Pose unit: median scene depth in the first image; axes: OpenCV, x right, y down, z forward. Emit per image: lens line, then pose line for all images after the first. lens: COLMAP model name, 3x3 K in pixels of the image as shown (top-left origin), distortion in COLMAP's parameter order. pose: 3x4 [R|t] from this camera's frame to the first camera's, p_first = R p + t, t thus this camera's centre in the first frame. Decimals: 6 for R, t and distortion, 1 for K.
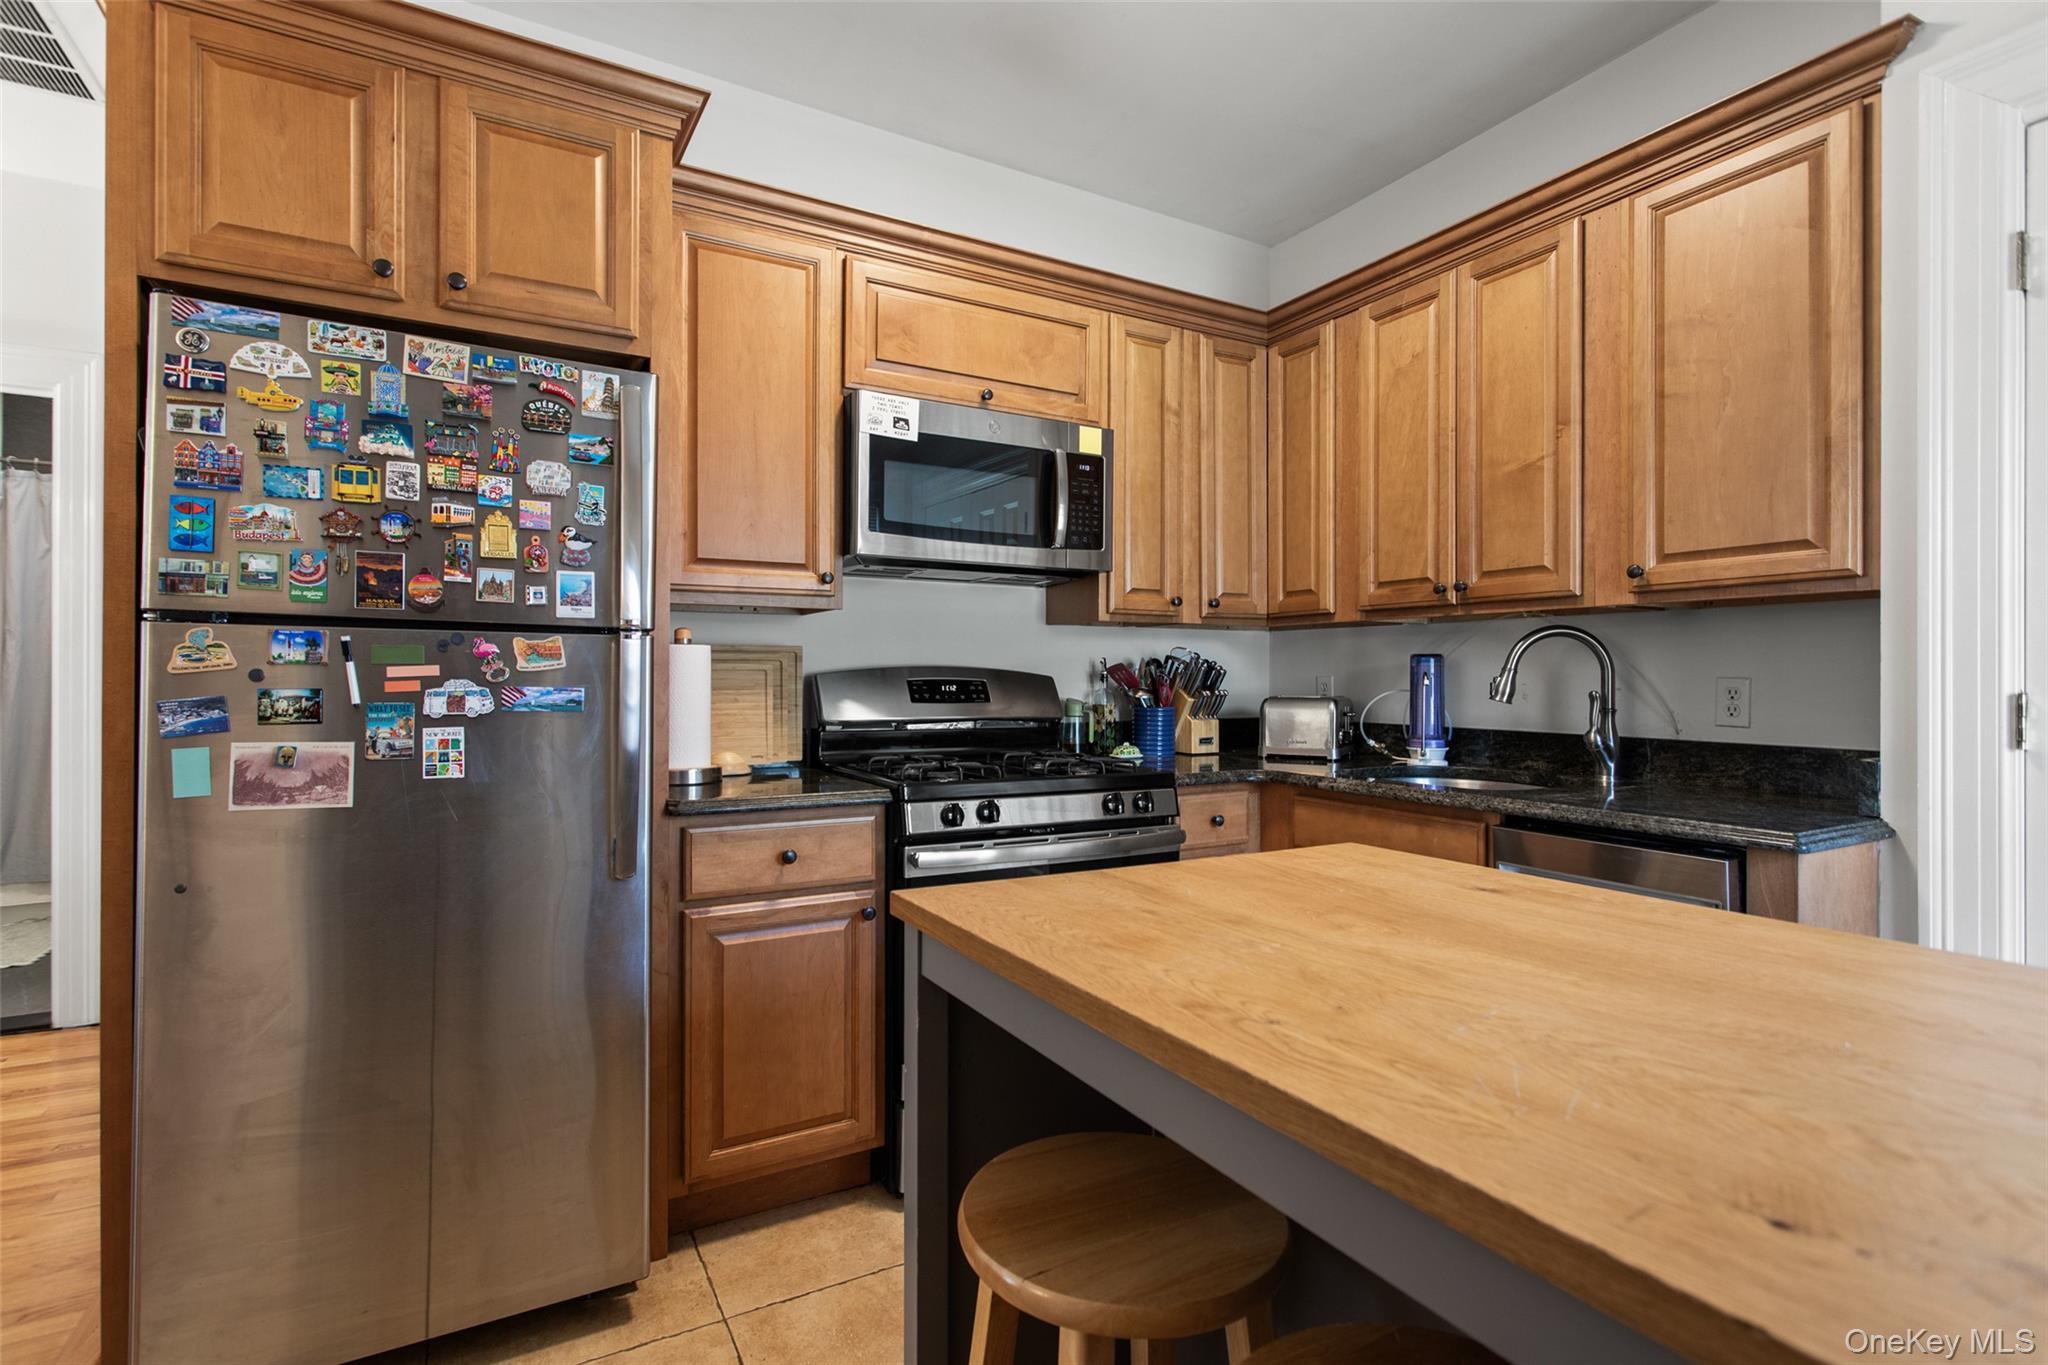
lens RADIAL K [[974.9, 0, 1025.6], [0, 974.9, 673.9], [0, 0, 1]] dist [0.002659, -0.000842]
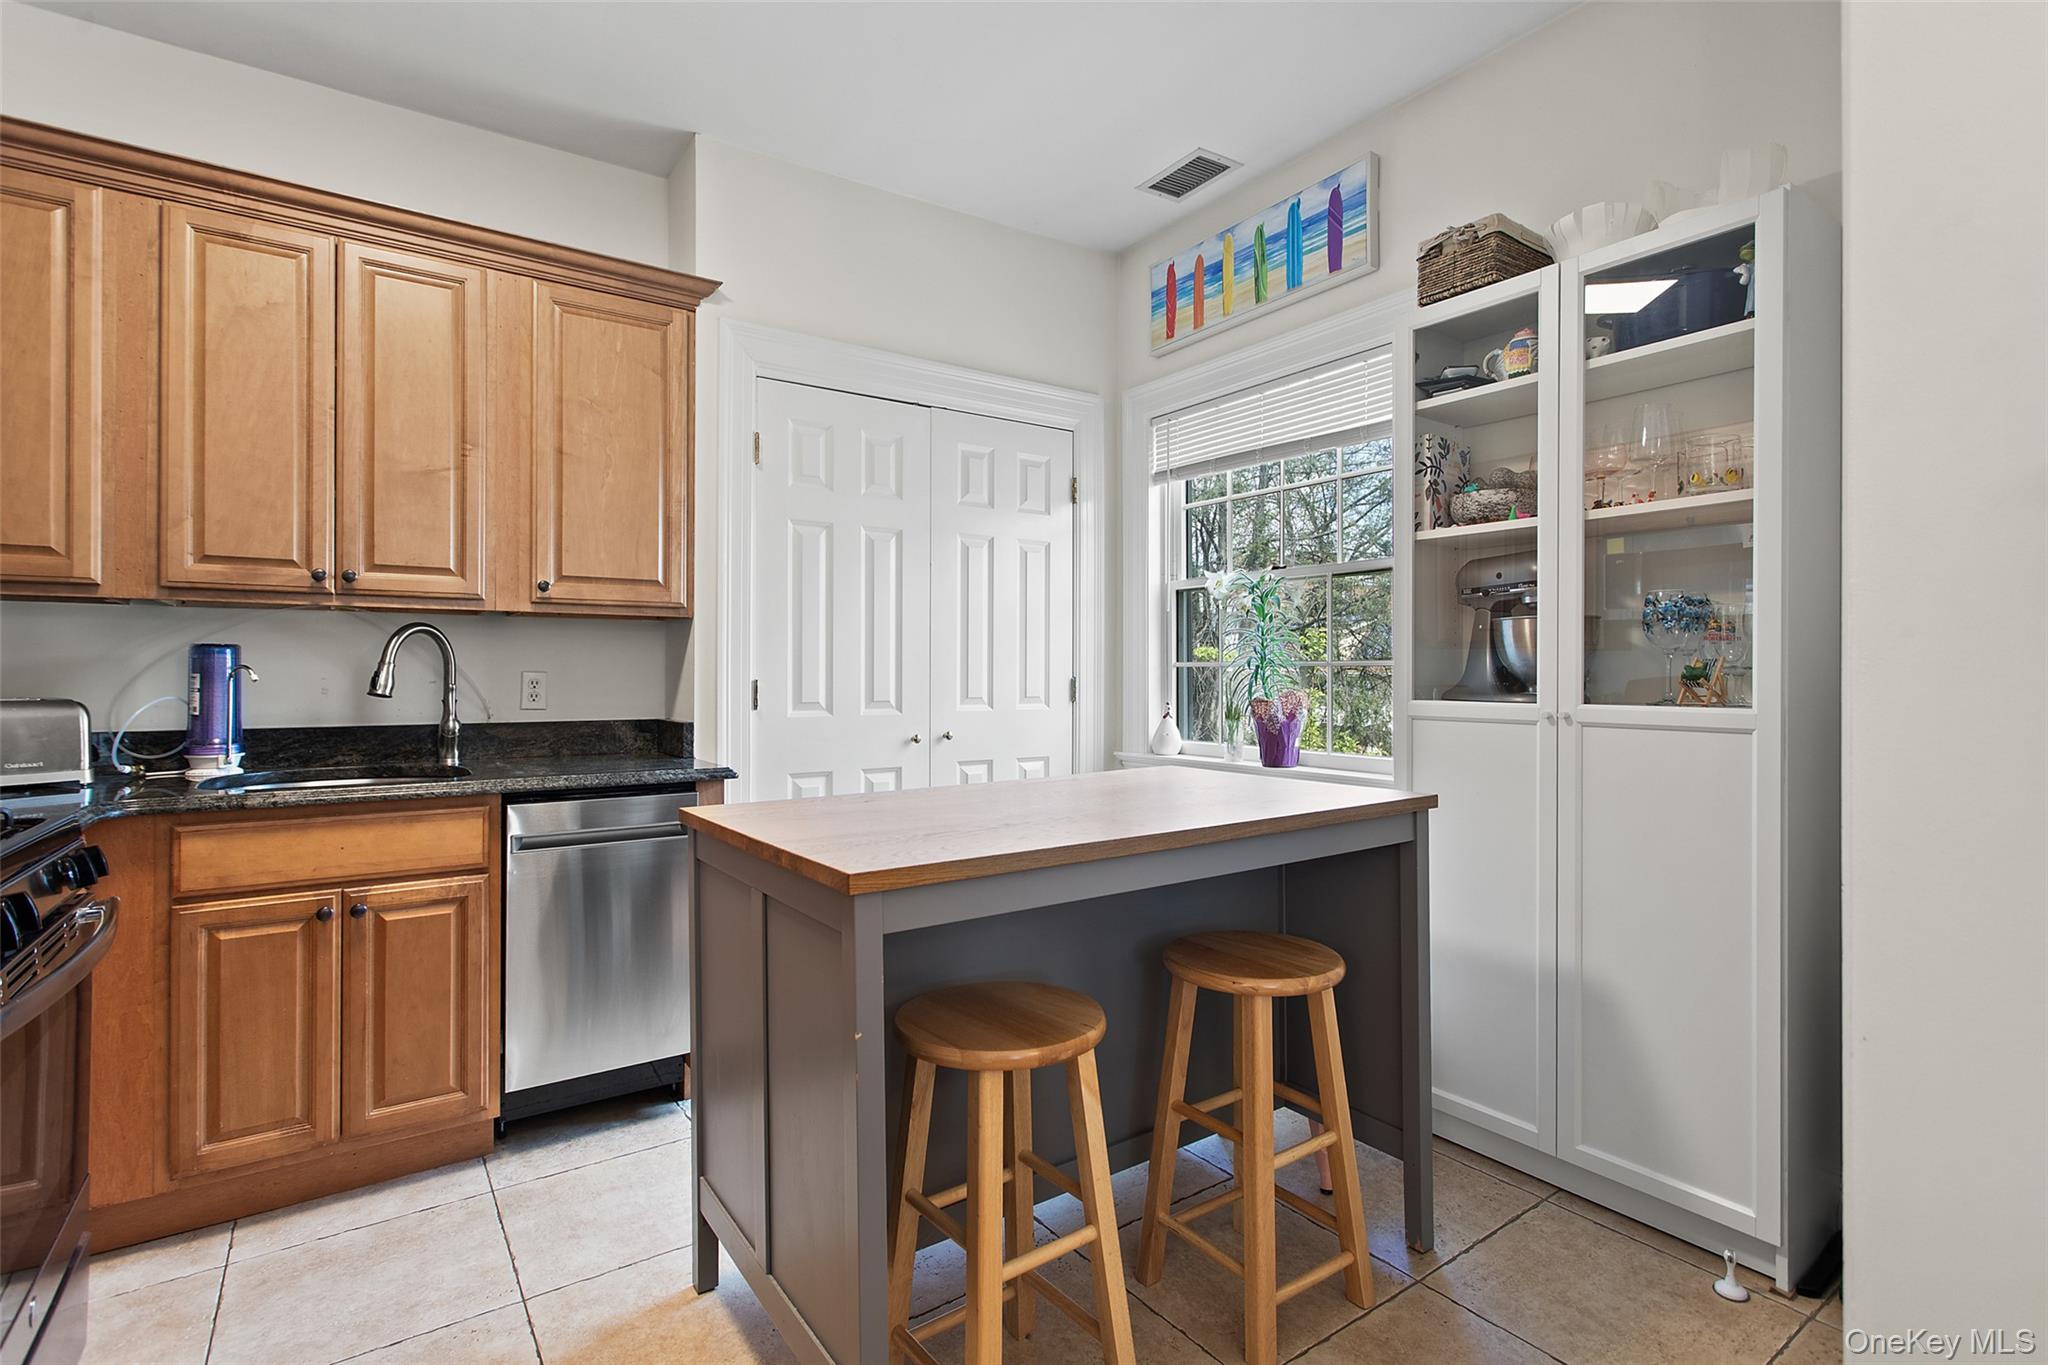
lens RADIAL K [[974.9, 0, 1019.0], [0, 974.9, 674.4], [0, 0, 1]] dist [0.002659, -0.000842]
pose [[-0.096123, -0.001809, 0.995368, -0.619975], [-0.002795, 0.999995, 0.001547, 0.003315], [-0.995366, -0.002633, -0.096127, 0.478828]]
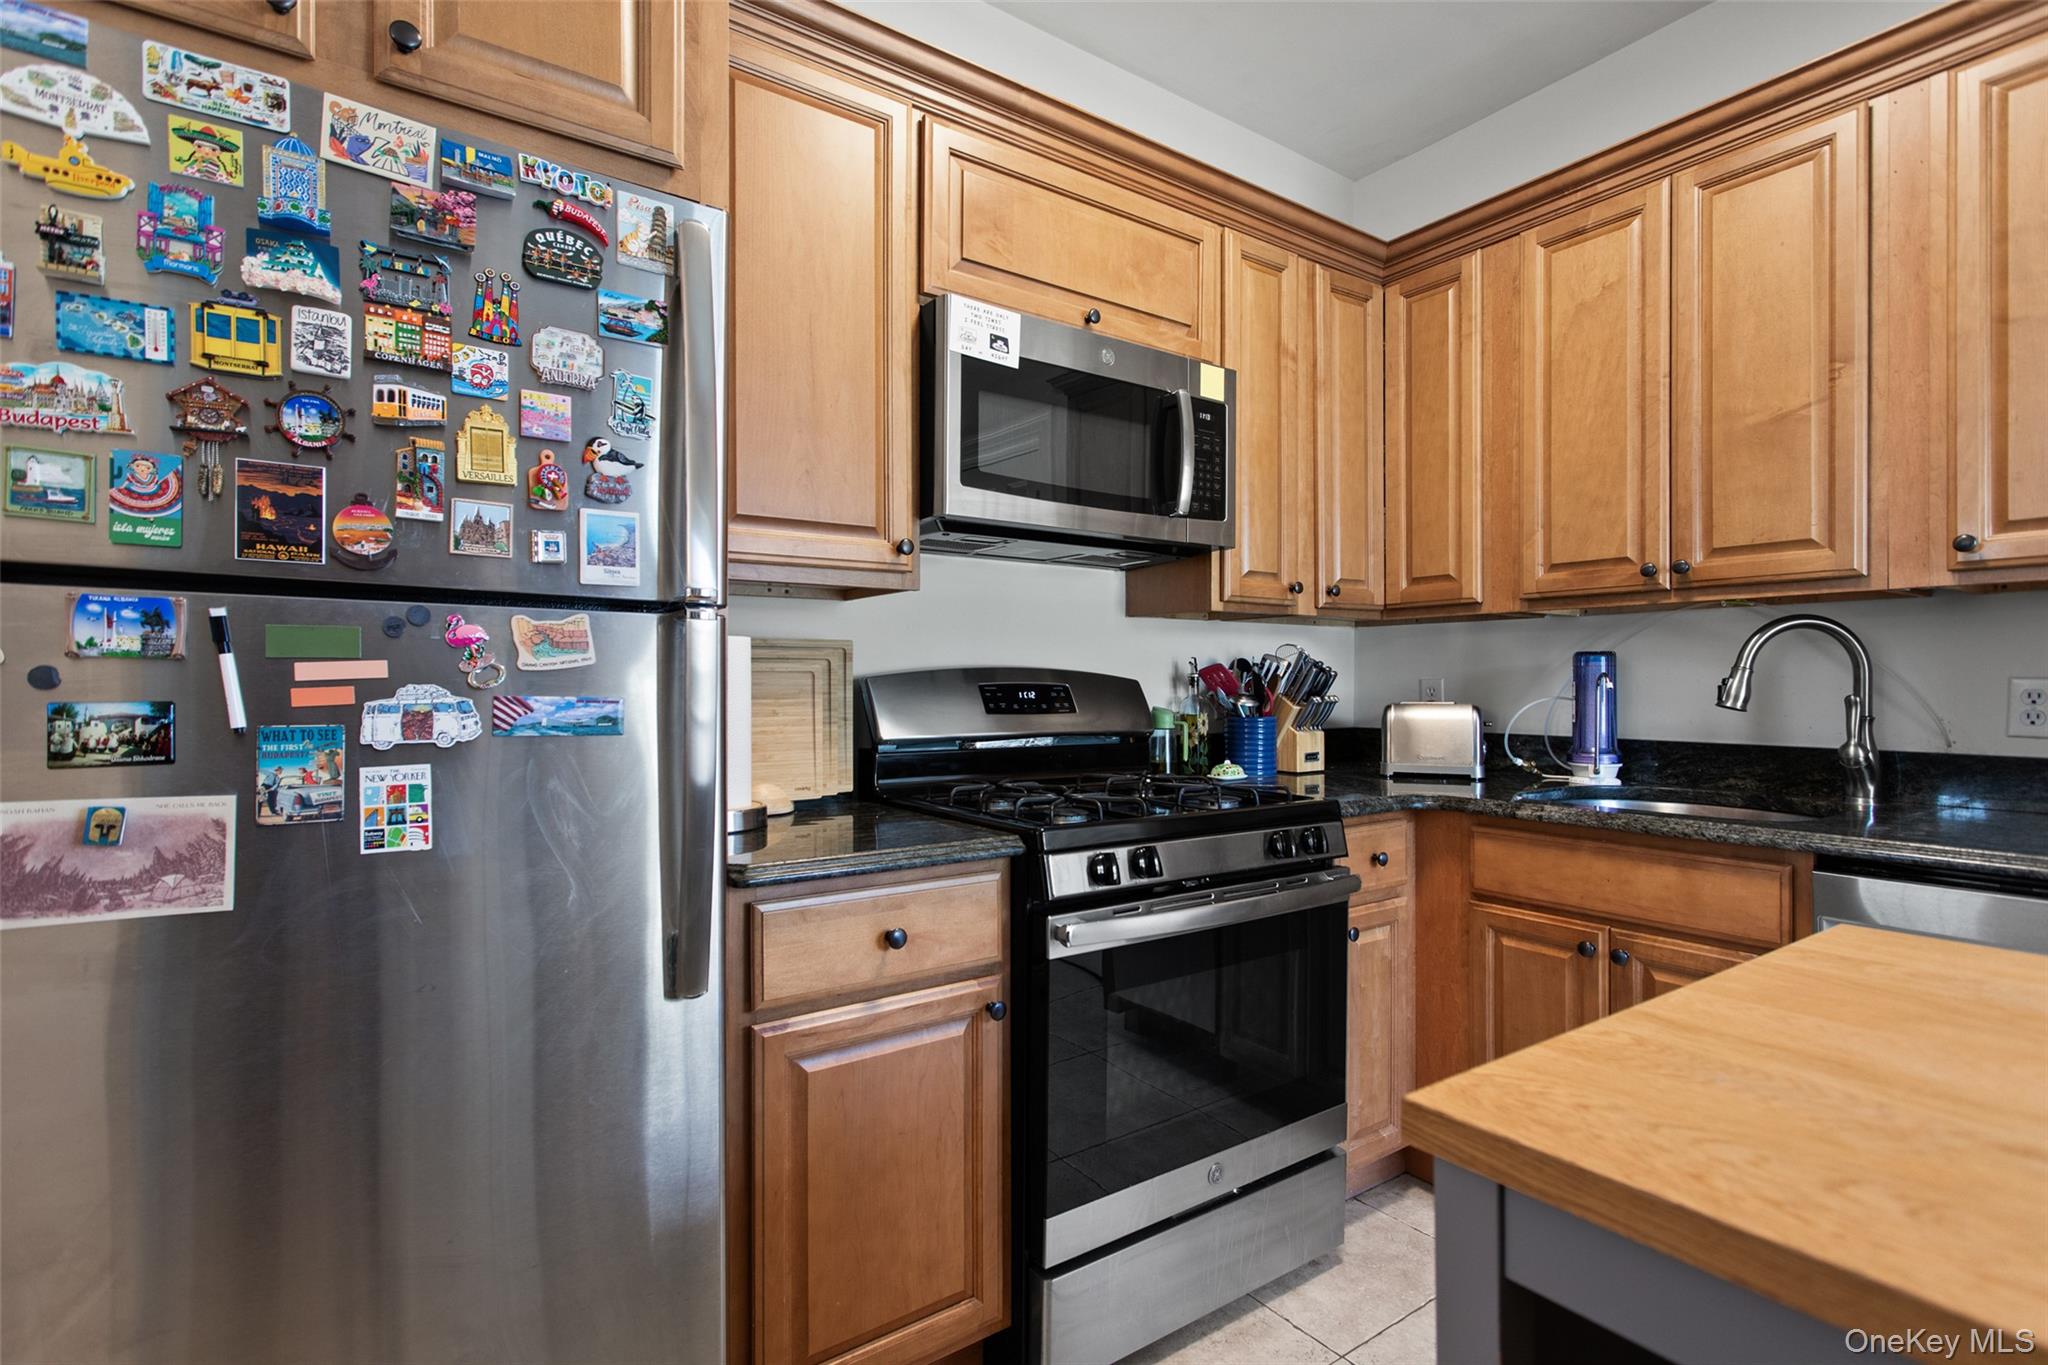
lens RADIAL K [[974.9, 0, 1023.5], [0, 974.9, 683.2], [0, 0, 1]] dist [0.002659, -0.000842]
pose [[0.995071, -0.003705, 0.099094, -0.197064], [0.003435, 0.999990, 0.002901, 0.003196], [-0.099104, -0.002546, 0.995074, 0.266740]]
